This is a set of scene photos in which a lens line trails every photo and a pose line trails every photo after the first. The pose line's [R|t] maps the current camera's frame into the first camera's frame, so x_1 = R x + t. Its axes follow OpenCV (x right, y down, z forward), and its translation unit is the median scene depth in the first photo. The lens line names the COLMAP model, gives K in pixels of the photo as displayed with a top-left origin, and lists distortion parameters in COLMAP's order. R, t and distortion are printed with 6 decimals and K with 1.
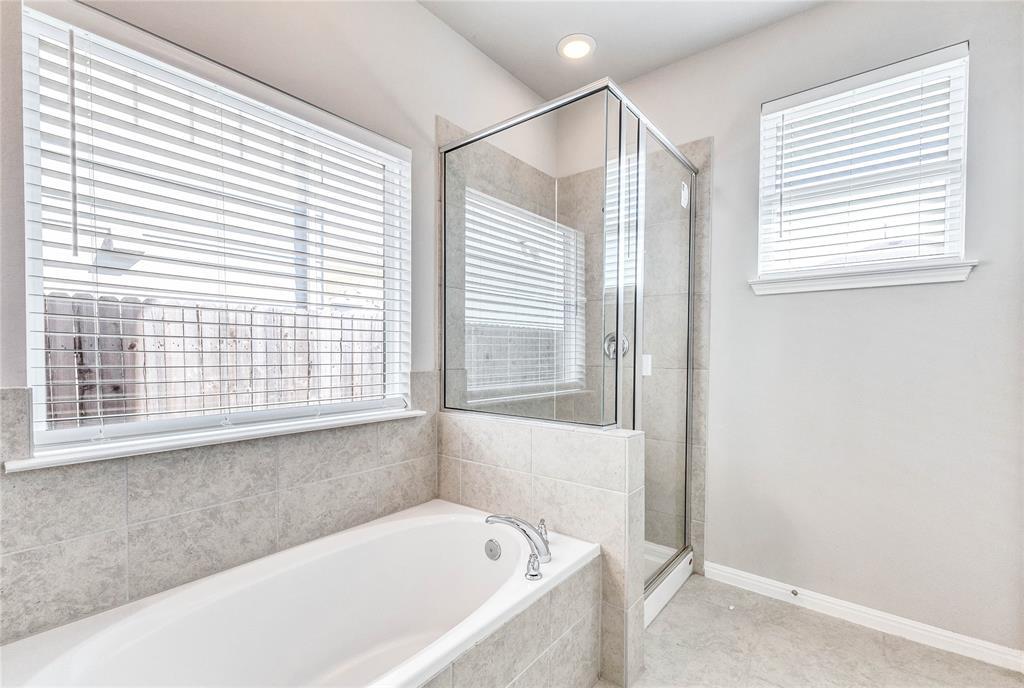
lens RADIAL K [[444.5, 0, 510.9], [0, 444.5, 362.1], [0, 0, 1]] dist [-0.001827, -0.000966]
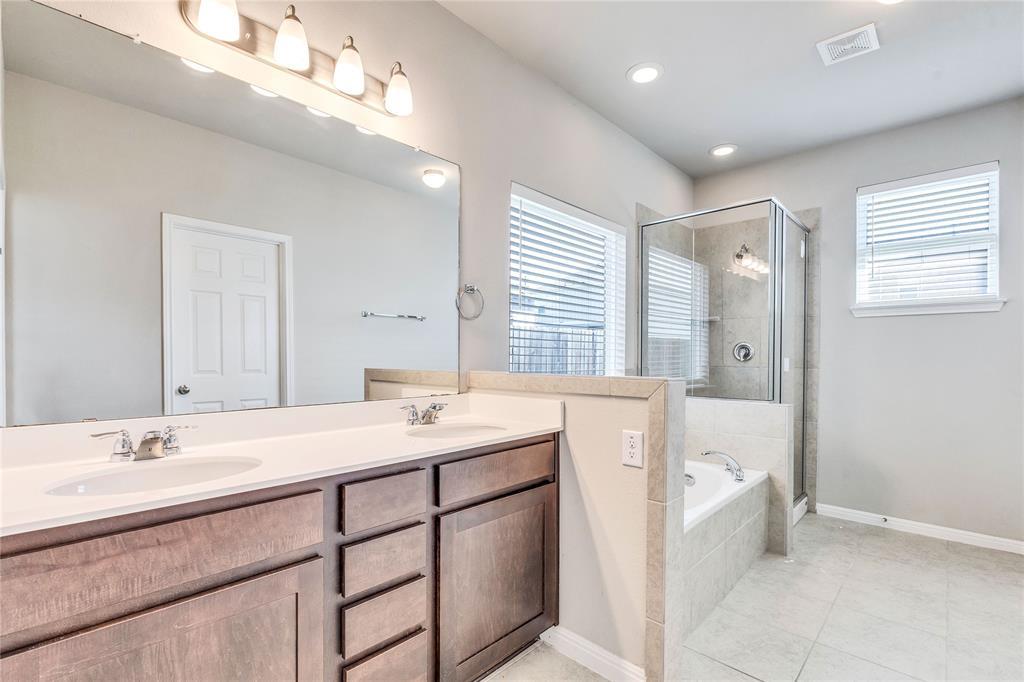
lens RADIAL K [[452.8, 0, 512.5], [0, 452.8, 357.5], [0, 0, 1]] dist [0.000492, -0.008862]
pose [[0.996688, 0.002372, -0.081287, -0.451491], [-0.003707, 0.999861, -0.016286, 0.009073], [0.081237, 0.016533, 0.996558, -0.571815]]
